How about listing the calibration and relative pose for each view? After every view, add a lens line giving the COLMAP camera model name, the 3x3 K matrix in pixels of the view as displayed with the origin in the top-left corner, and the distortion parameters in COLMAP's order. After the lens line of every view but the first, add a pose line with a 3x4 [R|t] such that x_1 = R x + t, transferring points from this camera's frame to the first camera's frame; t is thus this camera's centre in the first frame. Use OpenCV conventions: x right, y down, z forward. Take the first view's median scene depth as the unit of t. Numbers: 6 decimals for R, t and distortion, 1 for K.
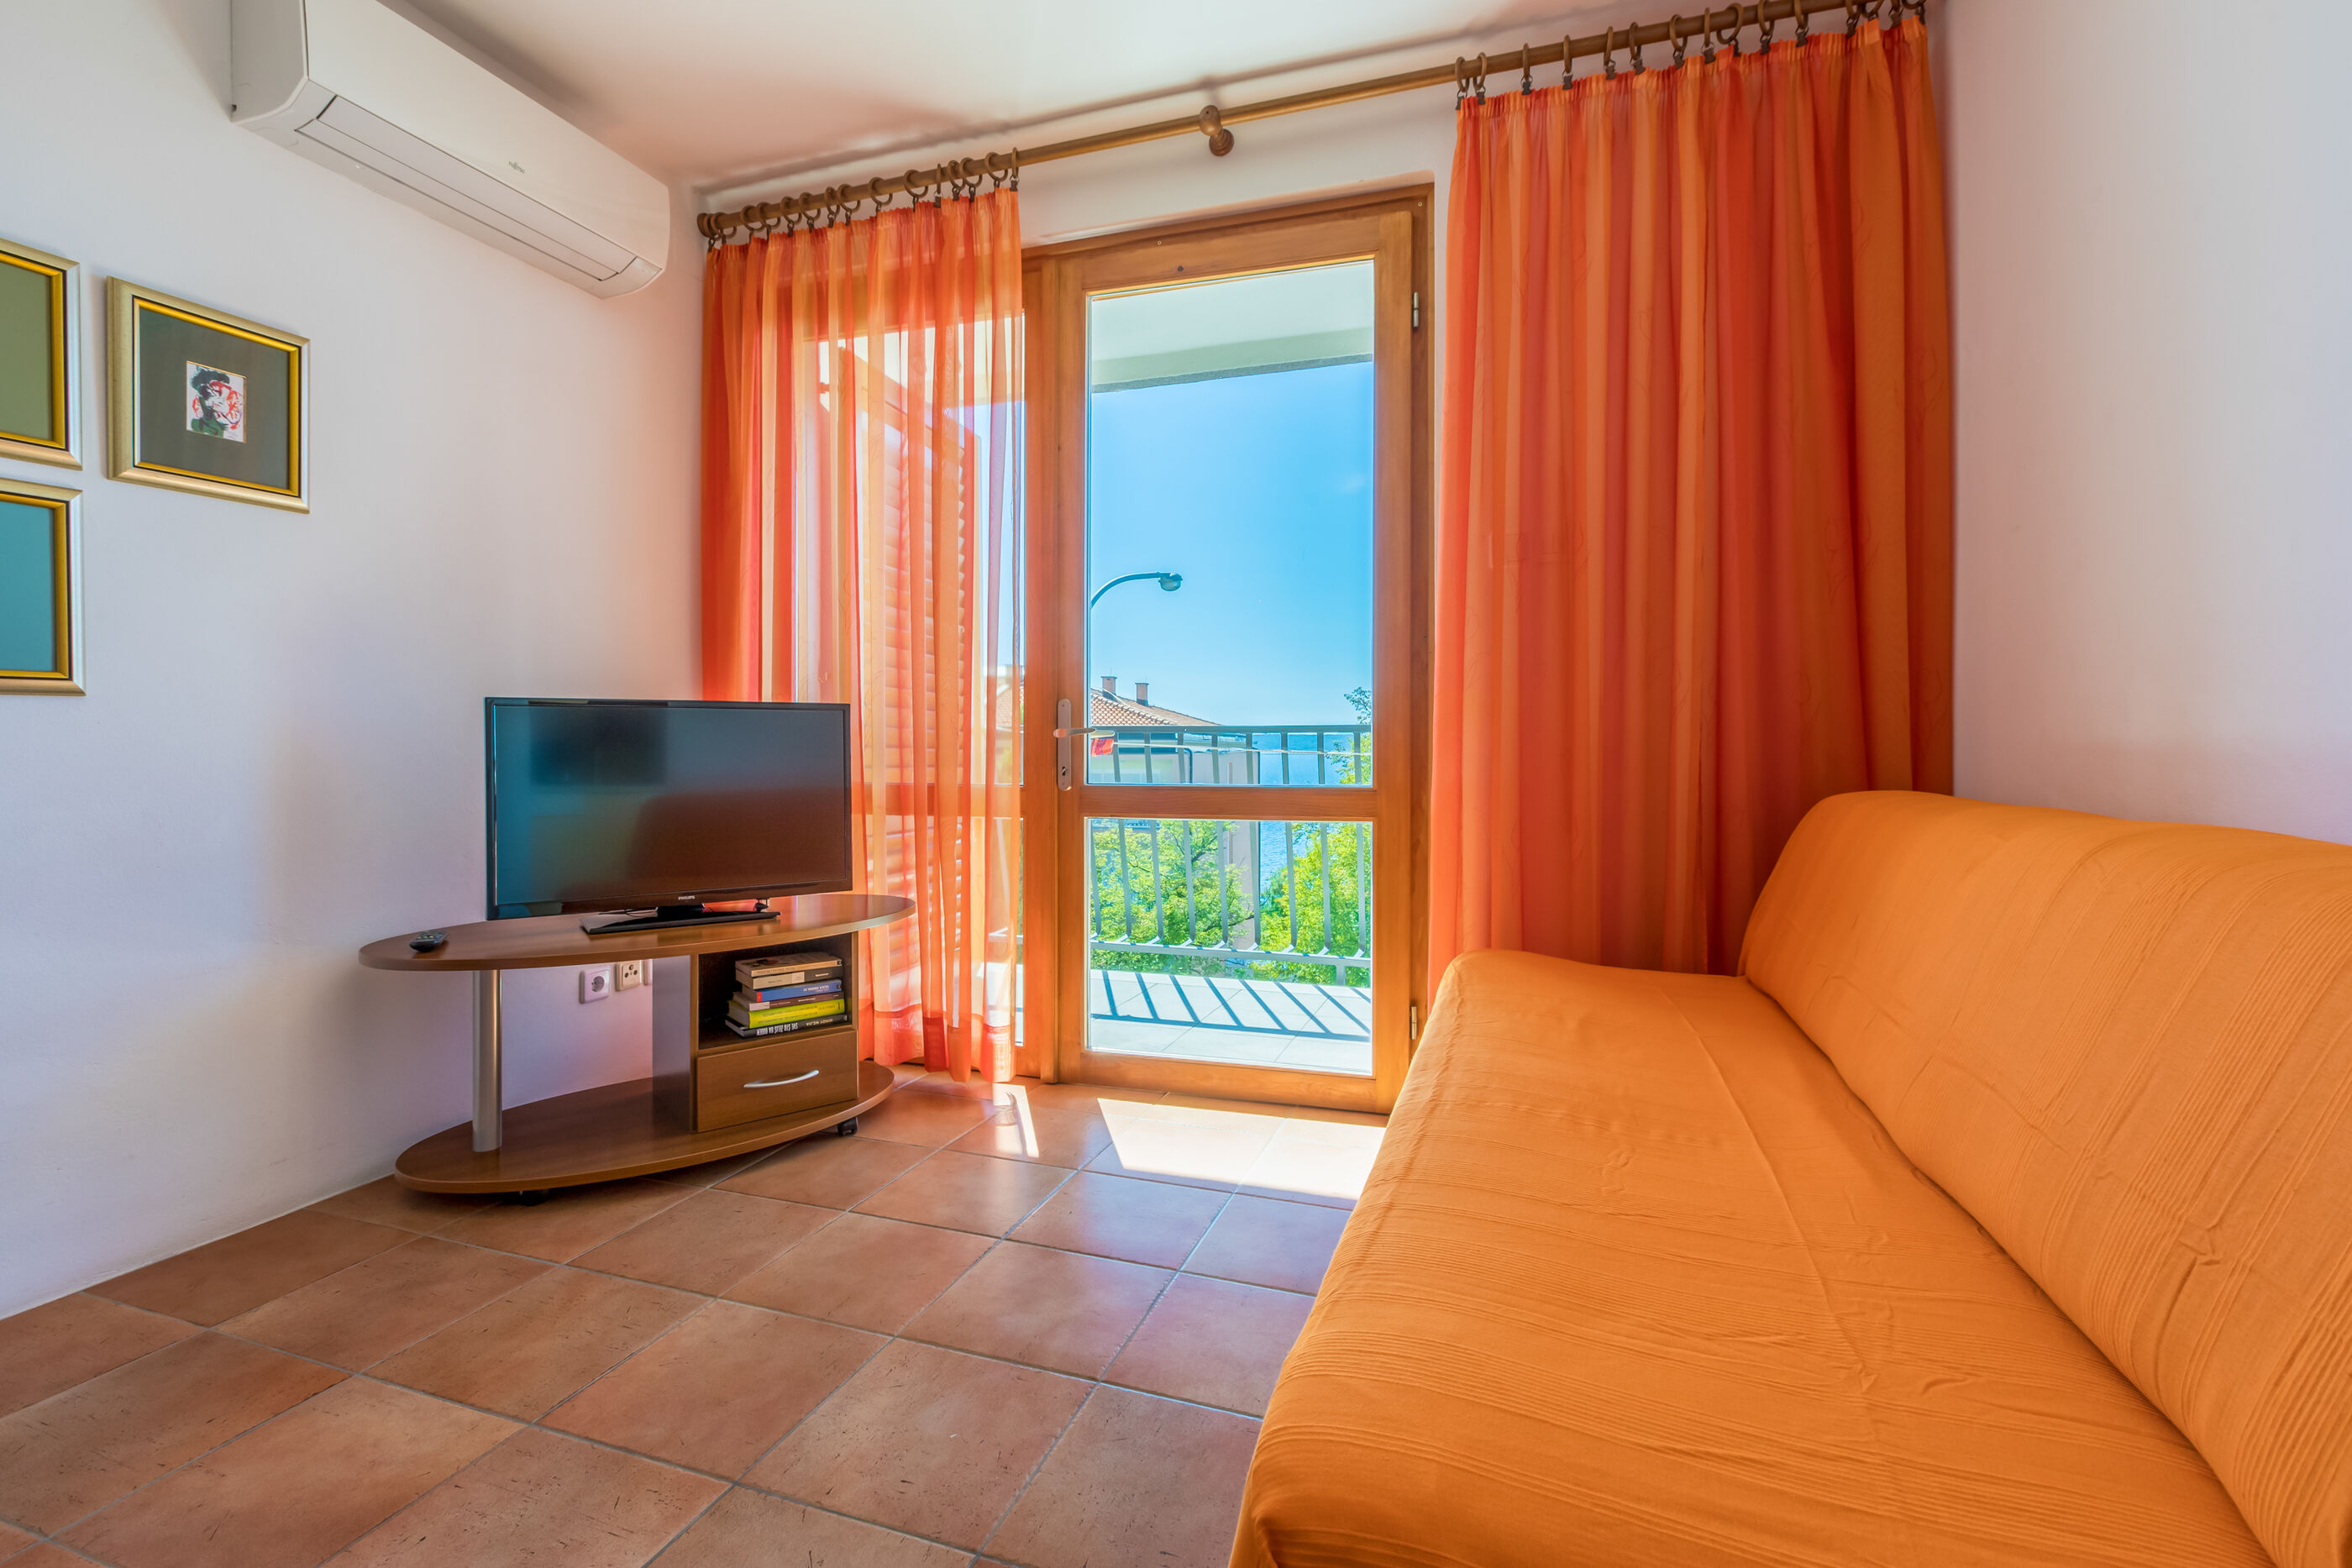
lens RADIAL K [[1127.4, 0, 1176.0], [0, 1127.4, 784.0], [0, 0, 1]] dist [-0.000412, -0.000440]
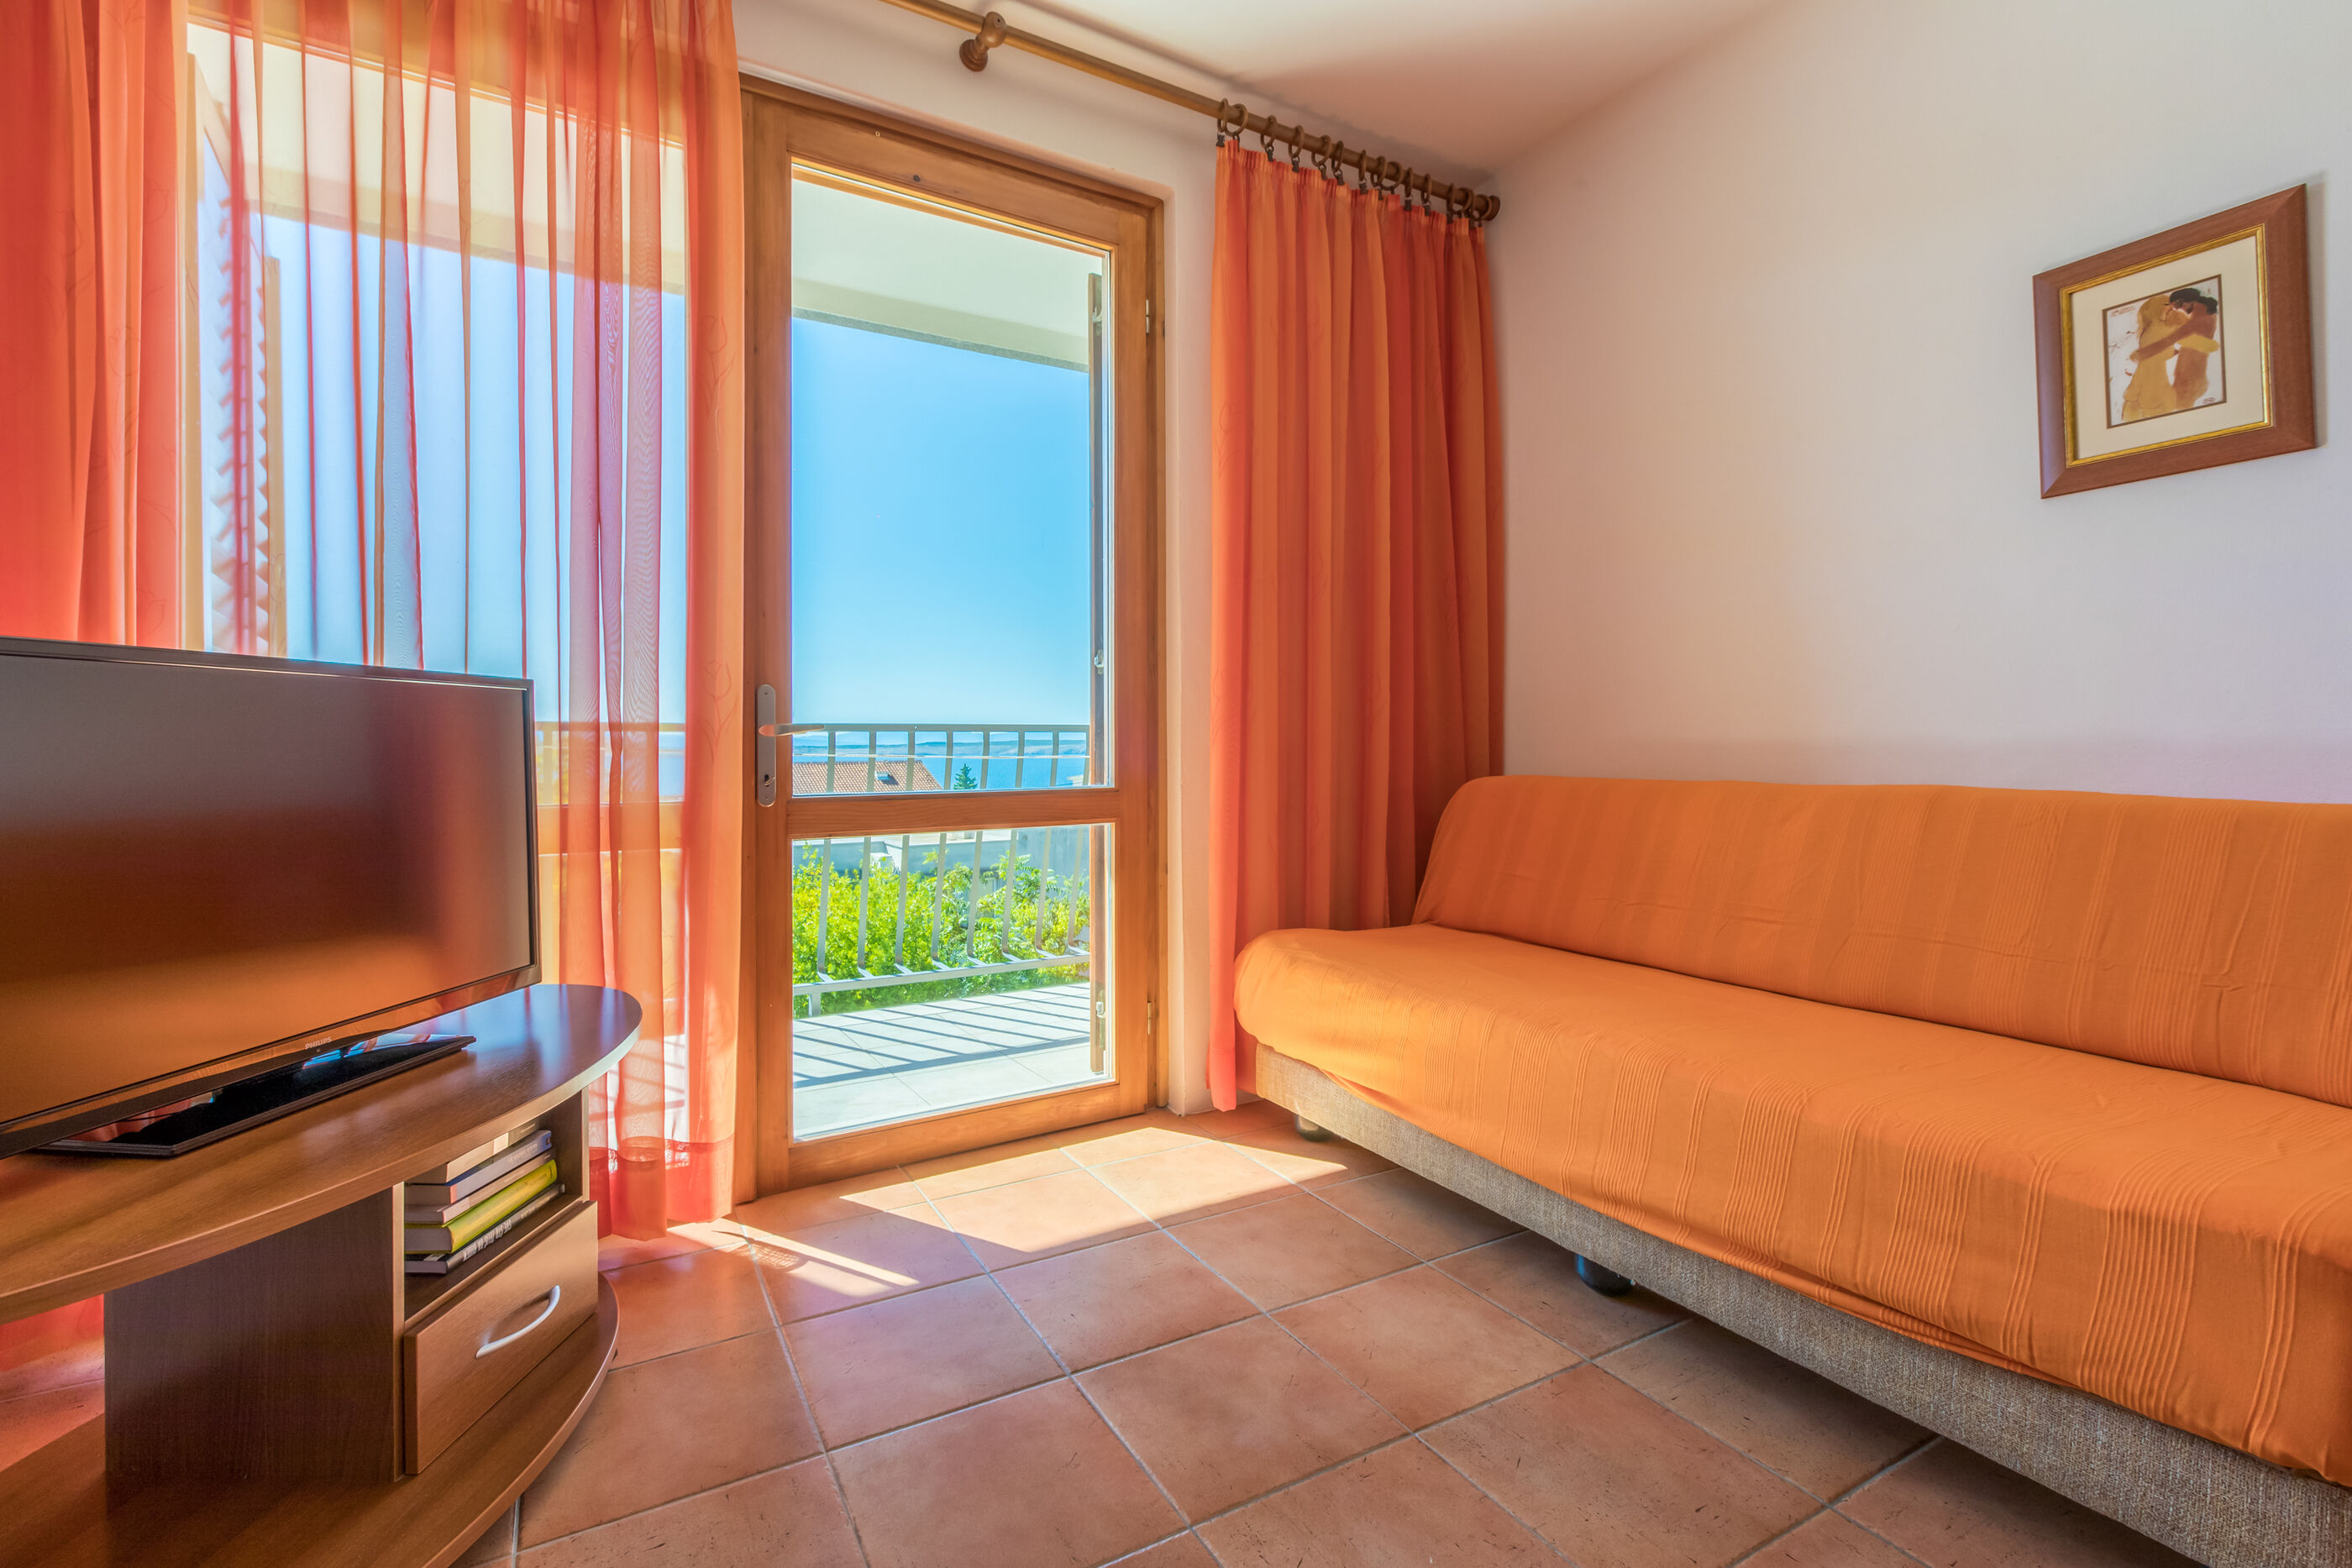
lens RADIAL K [[1097.0, 0, 1181.7], [0, 1097.0, 777.3], [0, 0, 1]] dist [-0.001011, 0.000281]
pose [[0.630530, -0.023863, 0.775798, -0.533070], [0.031544, 0.999489, 0.005106, -0.009153], [-0.775524, 0.021252, 0.630961, 0.351298]]
